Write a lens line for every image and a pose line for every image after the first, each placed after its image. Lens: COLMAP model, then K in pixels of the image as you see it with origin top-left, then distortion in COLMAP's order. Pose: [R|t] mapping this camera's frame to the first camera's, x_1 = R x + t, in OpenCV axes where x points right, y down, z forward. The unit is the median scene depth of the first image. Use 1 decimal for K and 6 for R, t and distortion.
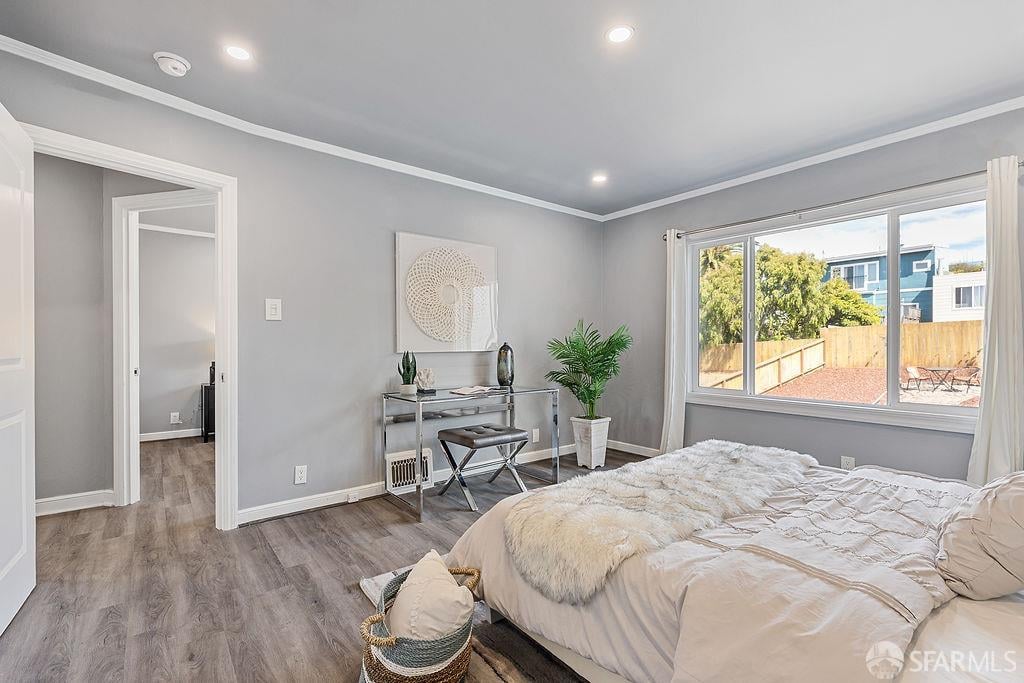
lens RADIAL K [[447.0, 0, 509.0], [0, 447.0, 345.1], [0, 0, 1]] dist [0.001199, 0.000320]
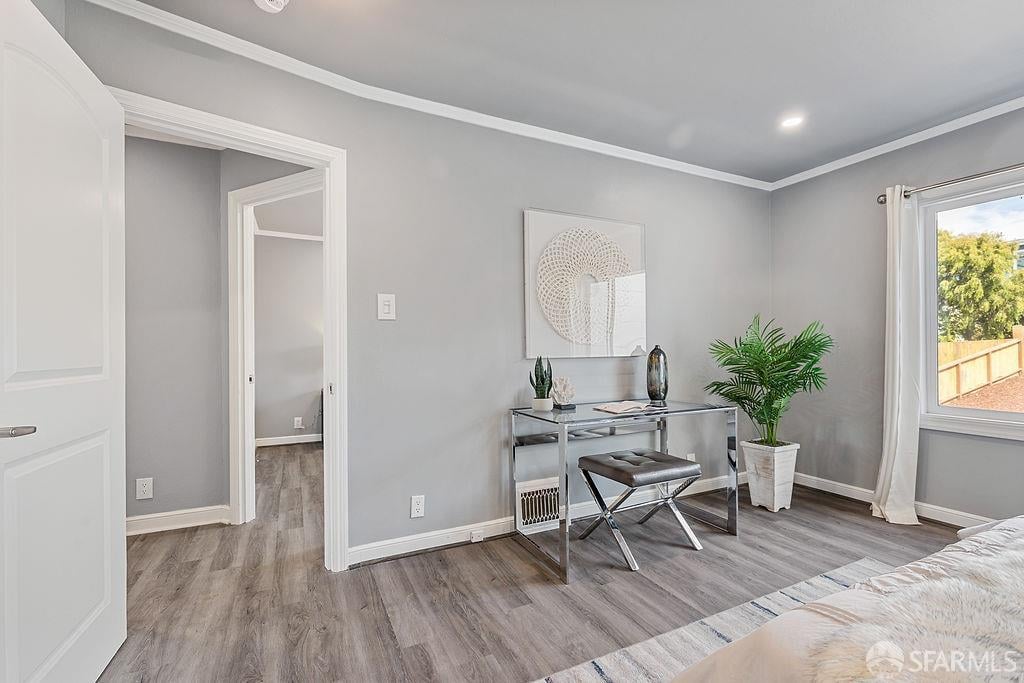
lens RADIAL K [[439.0, 0, 509.1], [0, 439.0, 347.8], [0, 0, 1]] dist [0.000474, 0.000341]
pose [[0.976515, -0.005340, -0.215385, -0.112055], [0.004619, 0.999982, -0.003850, 0.000631], [0.215401, 0.002765, 0.976522, 0.219068]]
